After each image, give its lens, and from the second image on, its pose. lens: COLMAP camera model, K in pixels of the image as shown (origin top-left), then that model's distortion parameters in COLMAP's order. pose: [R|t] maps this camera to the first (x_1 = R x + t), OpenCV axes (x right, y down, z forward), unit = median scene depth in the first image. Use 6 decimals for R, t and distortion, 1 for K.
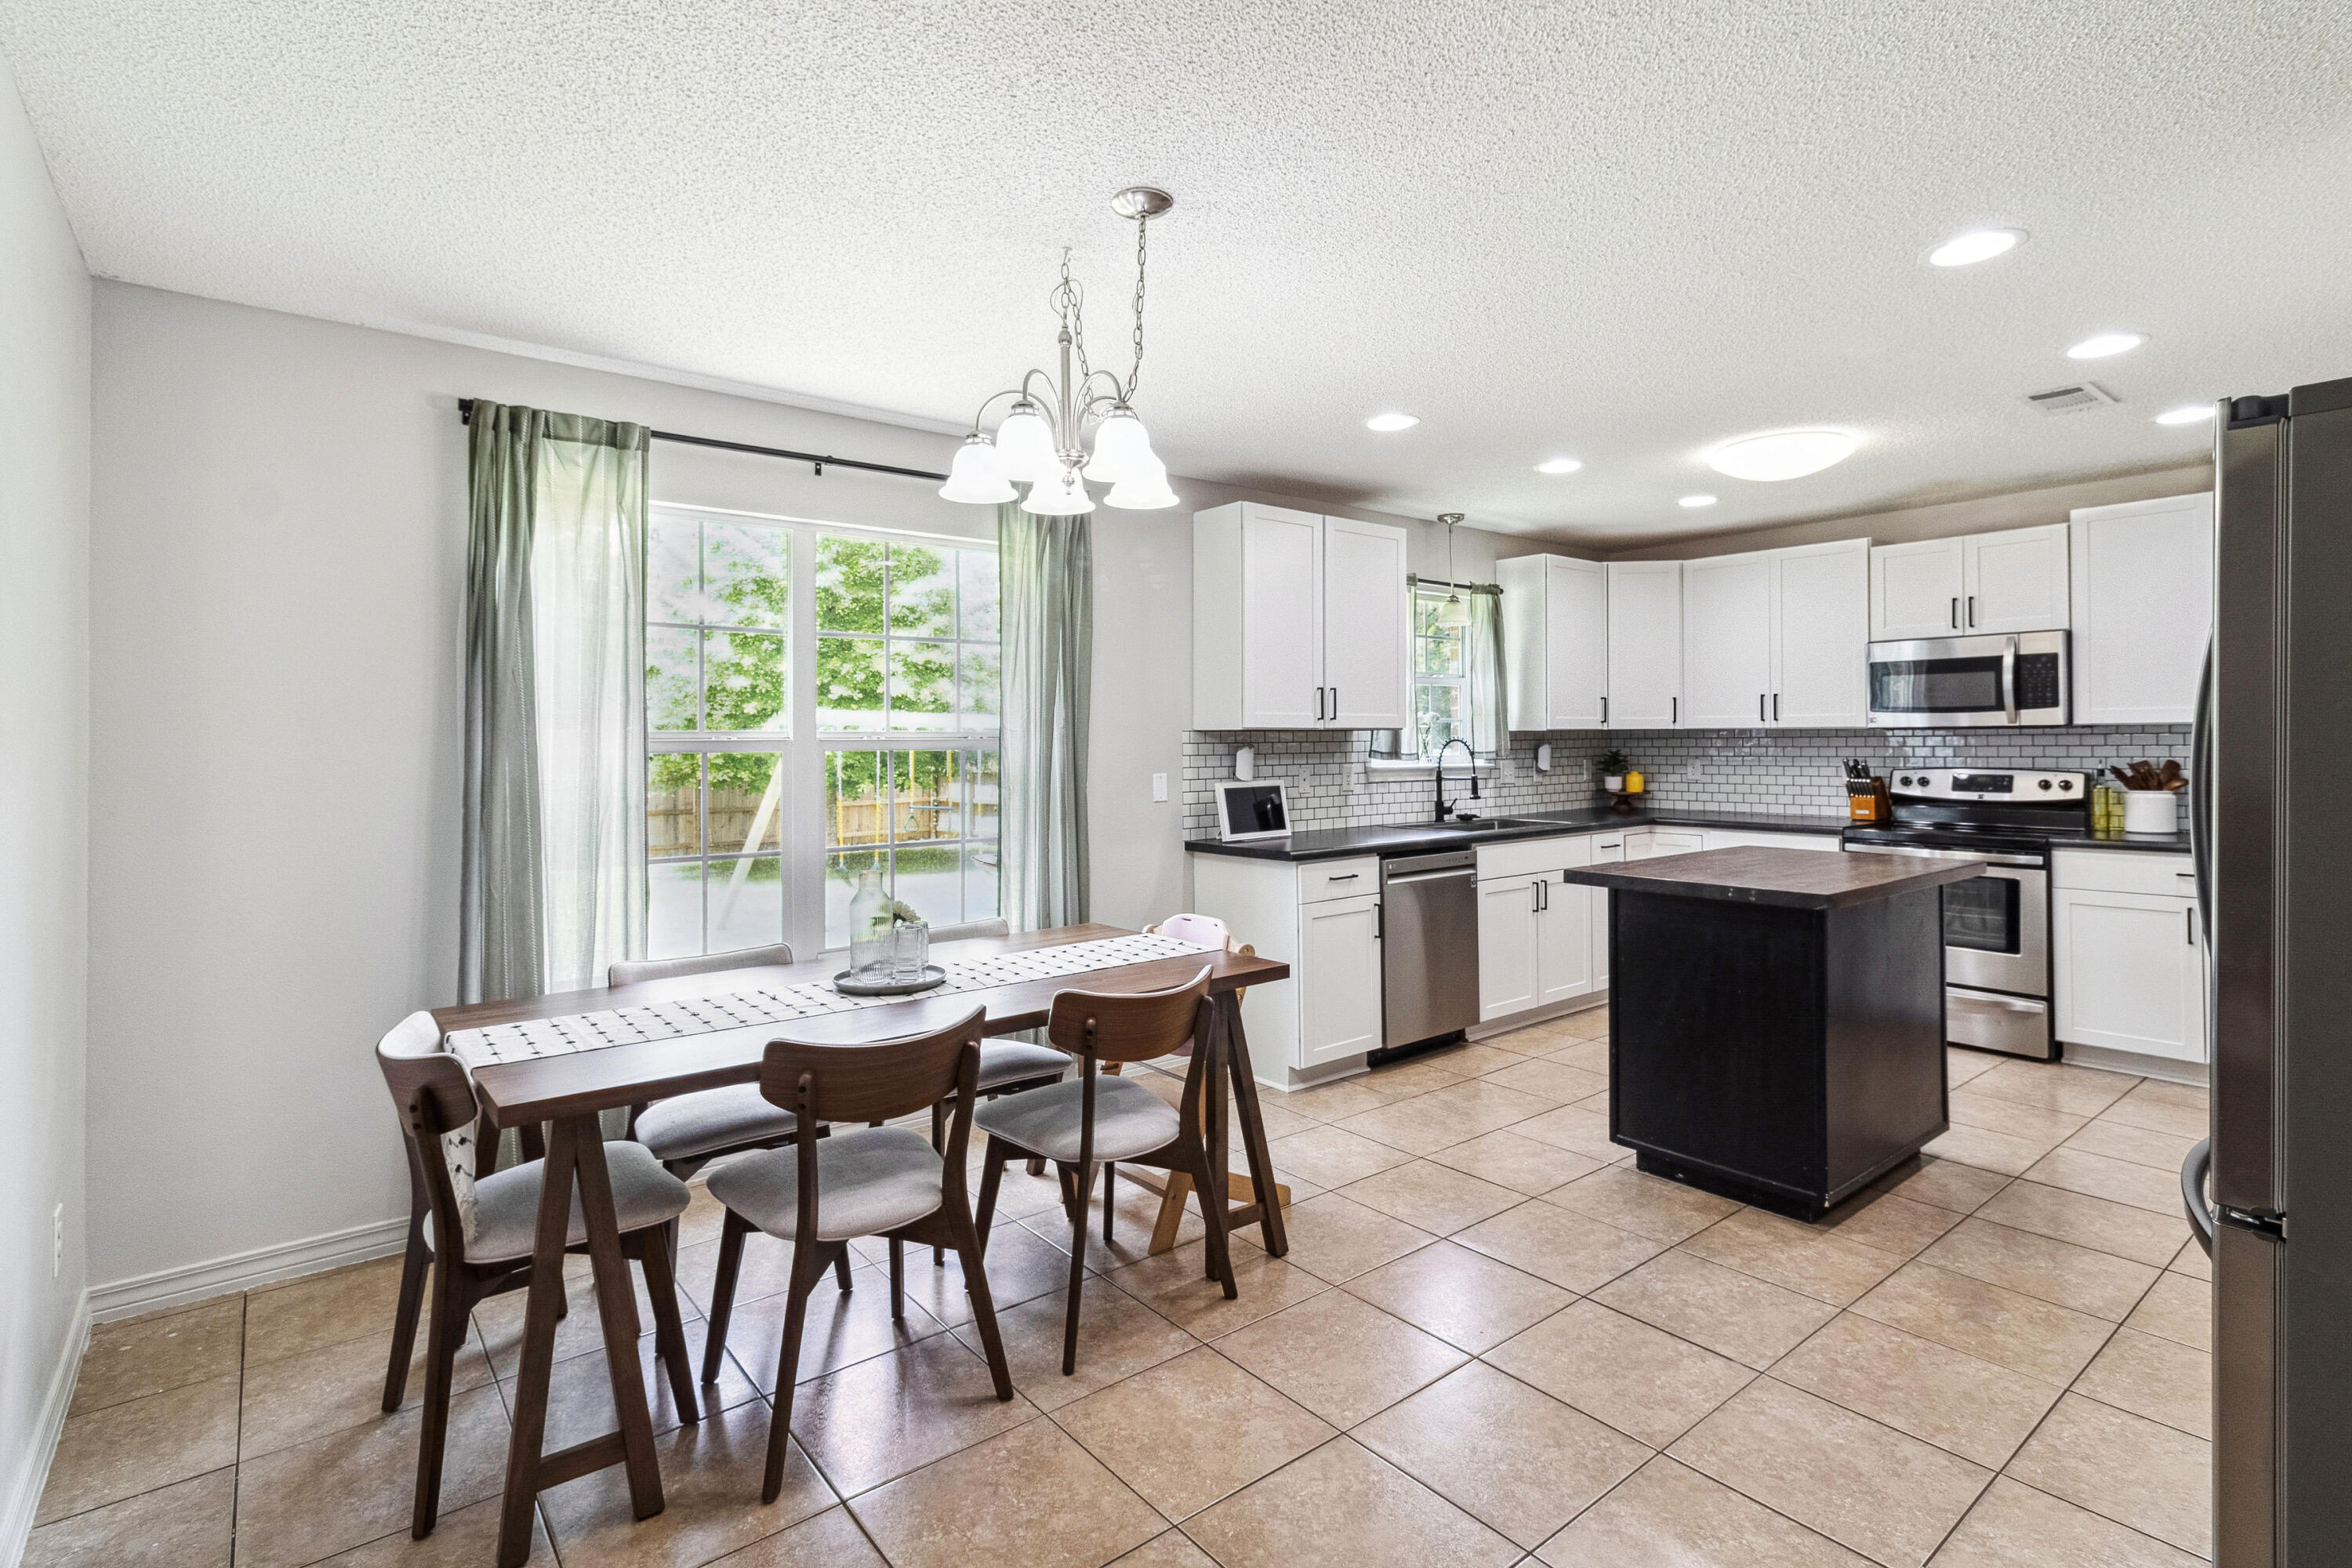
lens RADIAL K [[1135.7, 0, 1161.9], [0, 1135.7, 731.9], [0, 0, 1]] dist [0.001759, -0.000004]
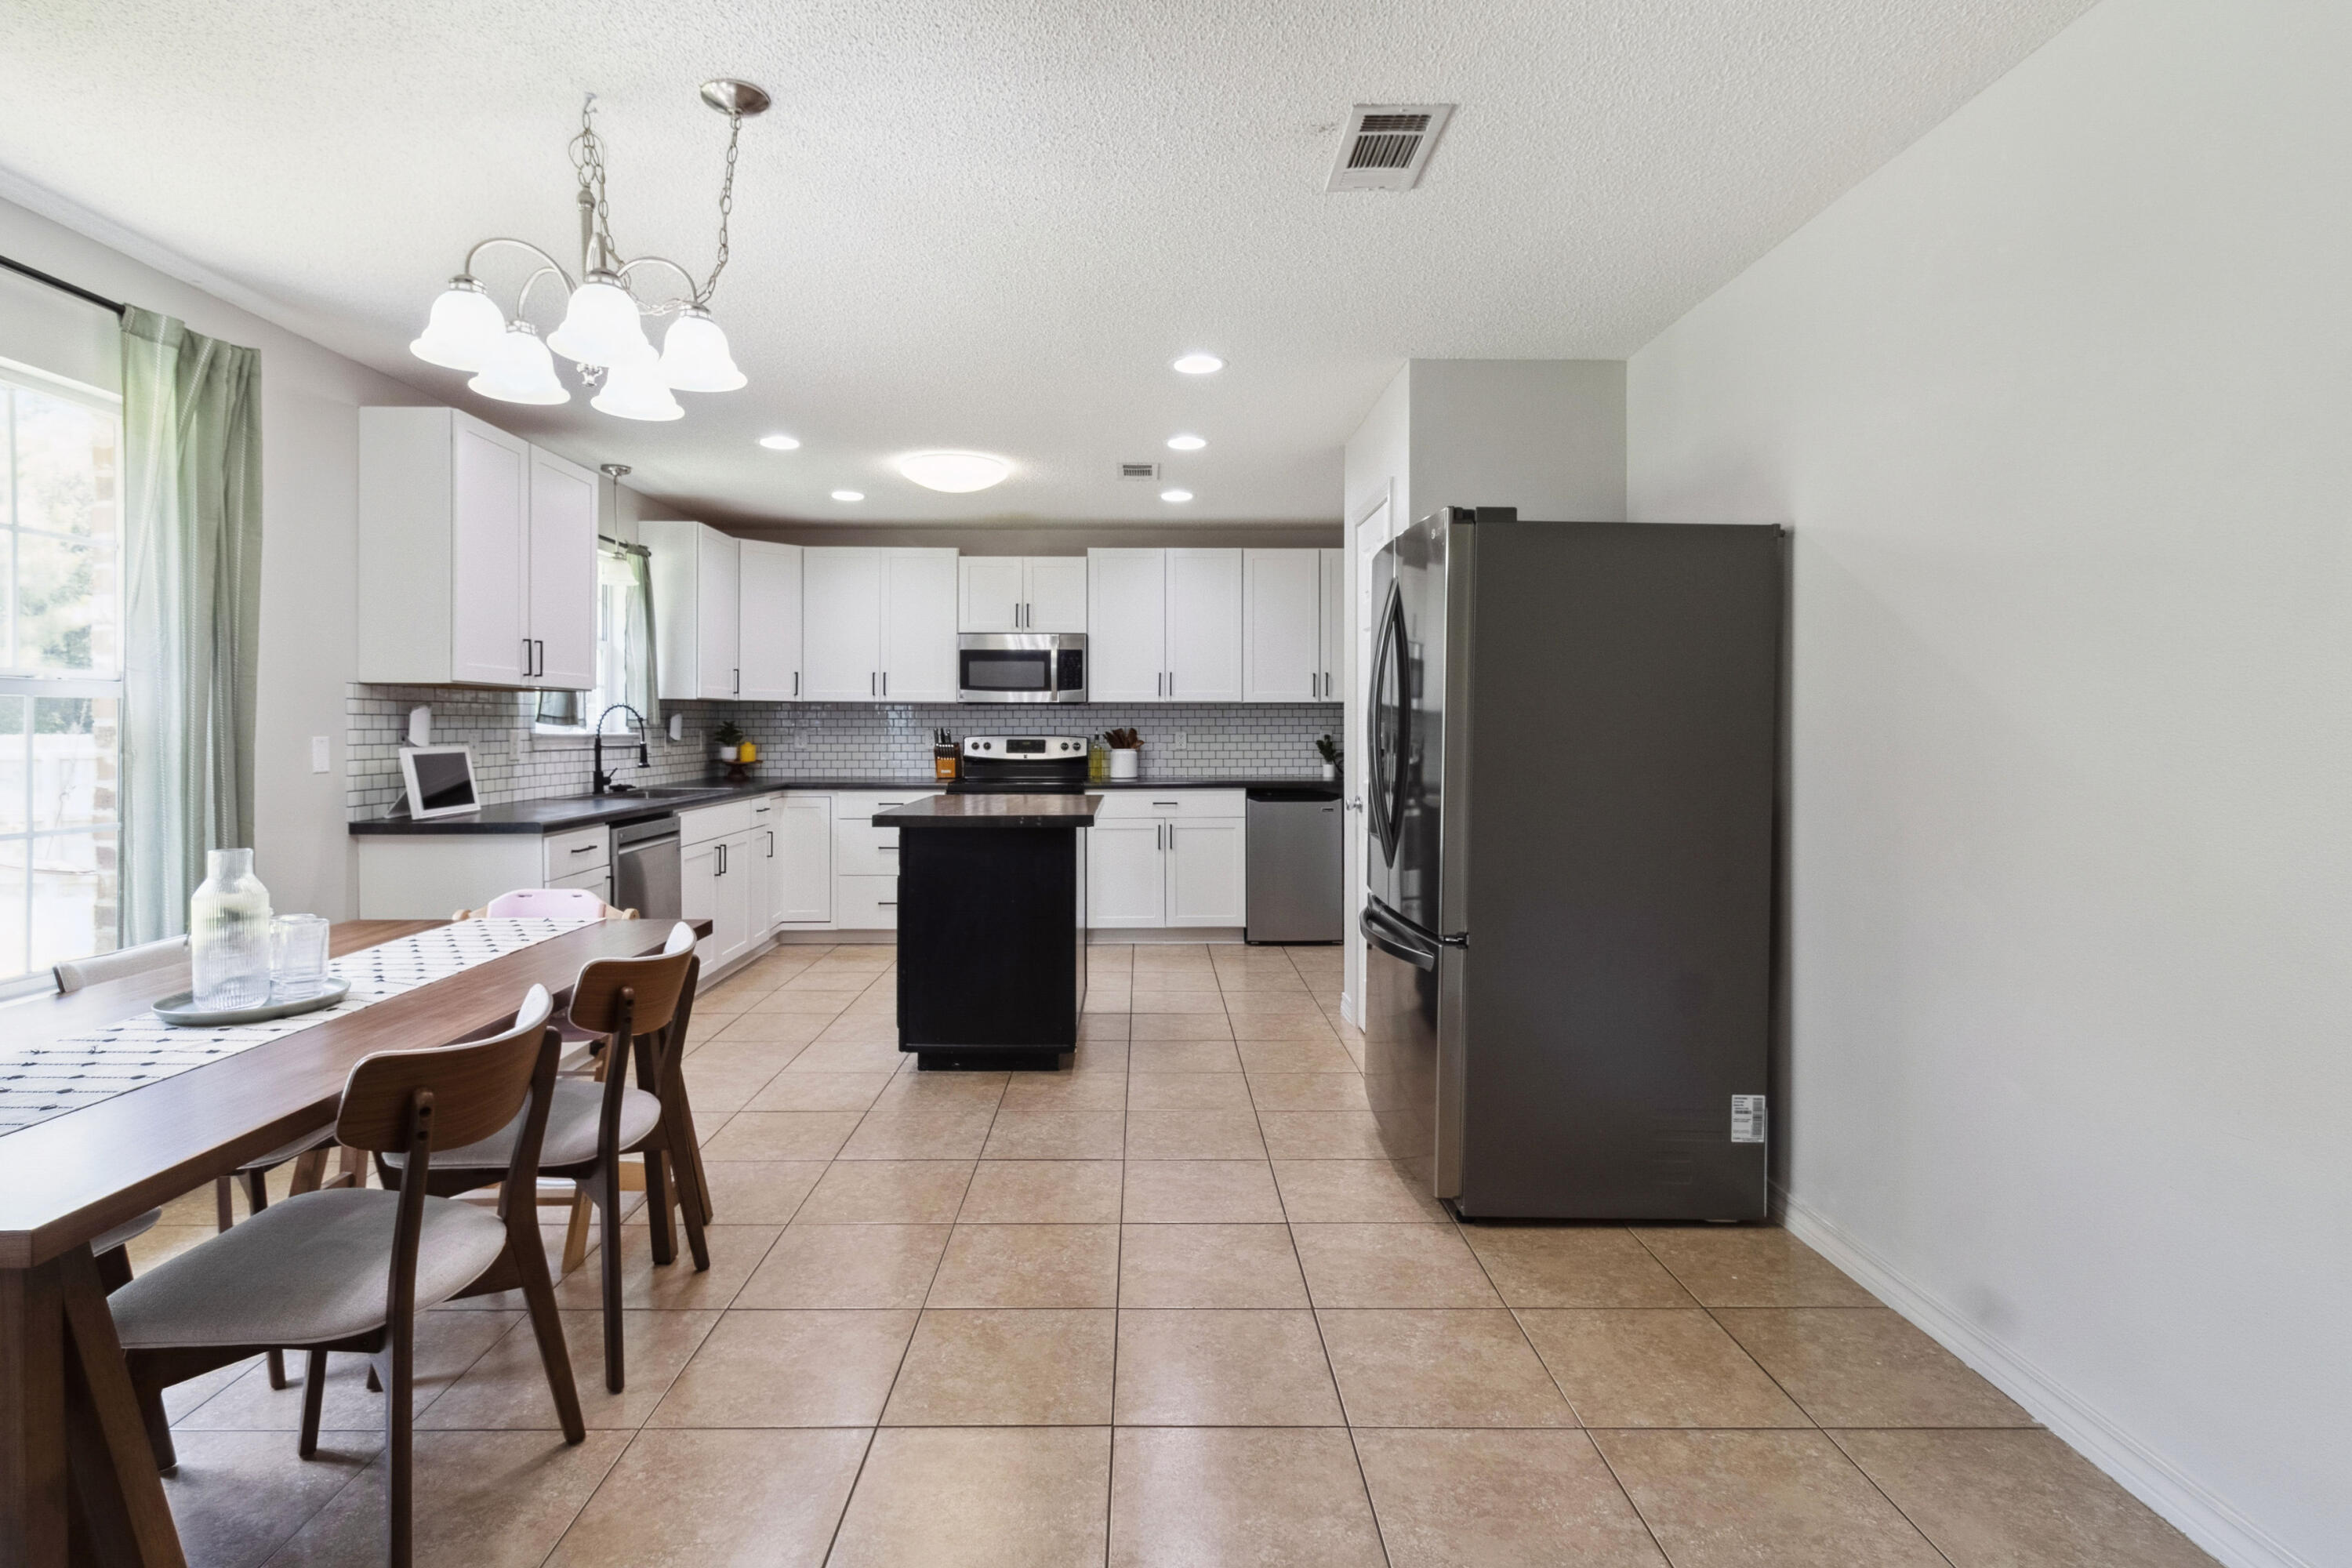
lens RADIAL K [[1159.9, 0, 1159.6], [0, 1159.9, 734.8], [0, 0, 1]] dist [0.000714, 0.000335]
pose [[0.609494, 0.001759, 0.792789, -0.250653], [-0.010762, 0.999924, 0.006055, 0.022244], [-0.792718, -0.012223, 0.609466, 0.059716]]
